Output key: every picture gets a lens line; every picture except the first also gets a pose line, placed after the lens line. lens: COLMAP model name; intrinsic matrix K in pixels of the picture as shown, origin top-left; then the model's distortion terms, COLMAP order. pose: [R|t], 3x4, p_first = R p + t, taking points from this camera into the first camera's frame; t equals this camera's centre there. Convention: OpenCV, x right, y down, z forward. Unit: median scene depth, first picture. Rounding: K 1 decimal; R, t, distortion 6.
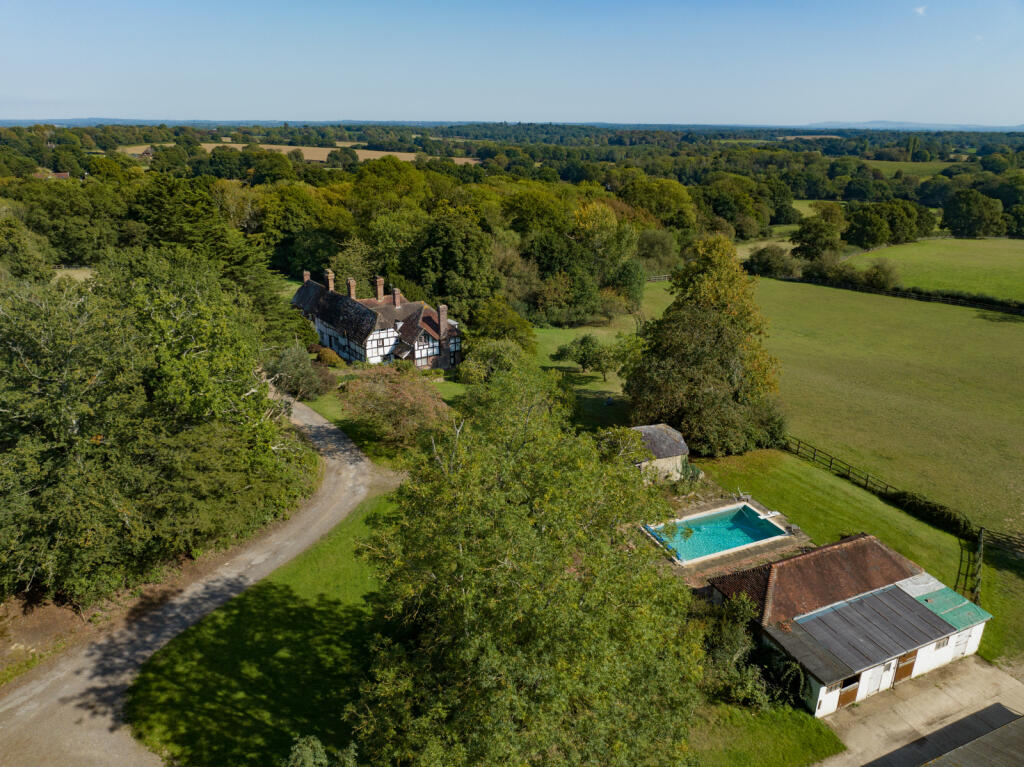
lens RADIAL K [[719.4, 0, 512.0], [0, 719.4, 383.5], [0, 0, 1]] dist [-0.028034, -0.065503]
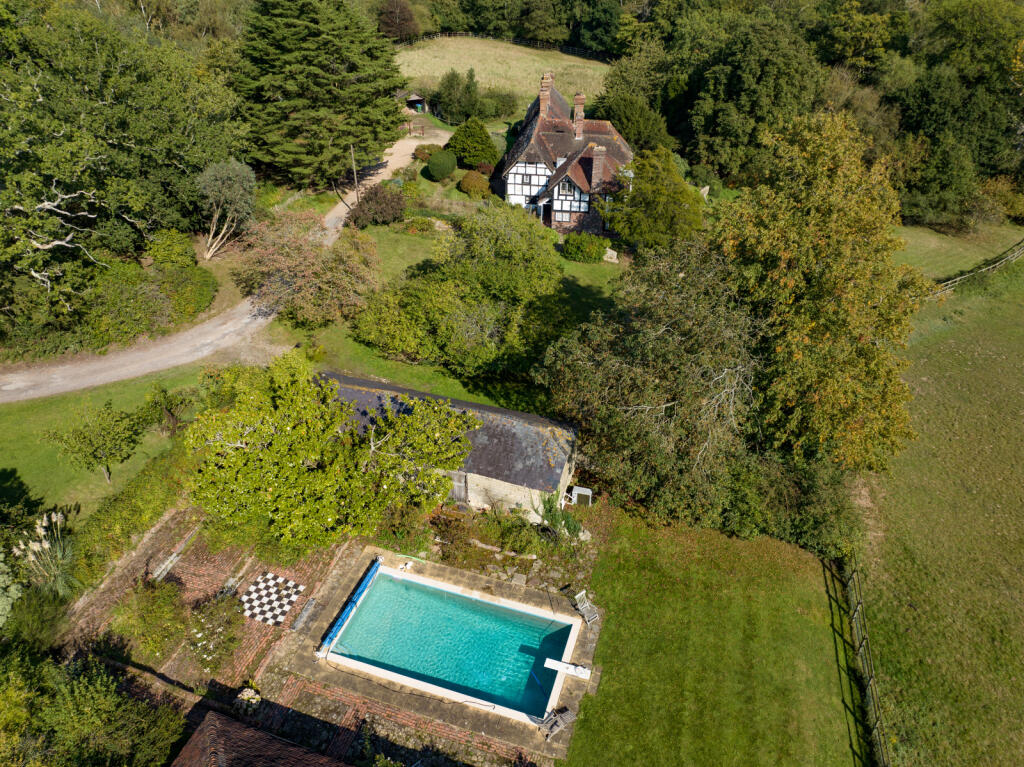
lens RADIAL K [[719.4, 0, 512.0], [0, 719.4, 383.5], [0, 0, 1]] dist [-0.028034, -0.065503]
pose [[0.737468, 0.383039, -0.556258, 0.330611], [-0.226907, 0.916264, 0.330112, -0.107685], [0.636124, -0.117228, 0.762629, 0.360433]]
